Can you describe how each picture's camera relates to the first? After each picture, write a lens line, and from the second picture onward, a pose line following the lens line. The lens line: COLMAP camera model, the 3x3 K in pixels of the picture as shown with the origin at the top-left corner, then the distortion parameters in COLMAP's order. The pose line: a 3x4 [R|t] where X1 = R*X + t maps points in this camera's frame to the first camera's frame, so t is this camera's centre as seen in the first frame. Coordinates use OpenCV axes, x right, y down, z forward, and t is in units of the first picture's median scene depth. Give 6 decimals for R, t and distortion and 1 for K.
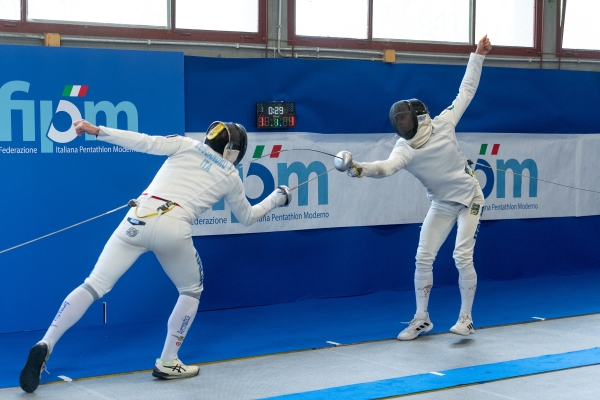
lens RADIAL K [[1248.4, 0, 322.4], [0, 1248.4, 193.6], [0, 0, 1]] dist [-0.087395, 0.000000]
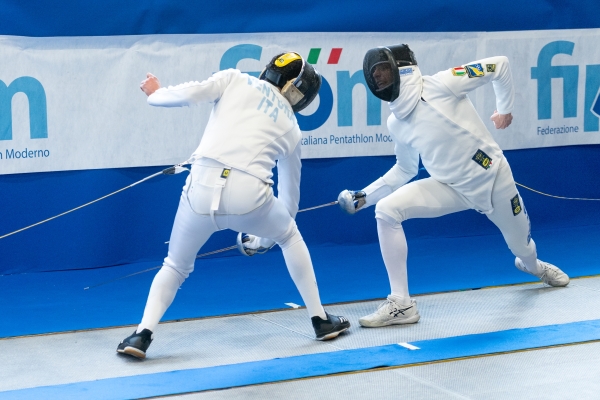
lens RADIAL K [[1471.3, 0, 297.3], [0, 1471.3, 205.8], [0, 0, 1]] dist [0.070521, 0.000000]
pose [[0.983307, 0.009810, -0.181690, 0.284669], [0.002877, 0.997583, 0.069432, -0.010085], [0.181932, -0.068796, 0.980902, 0.204711]]
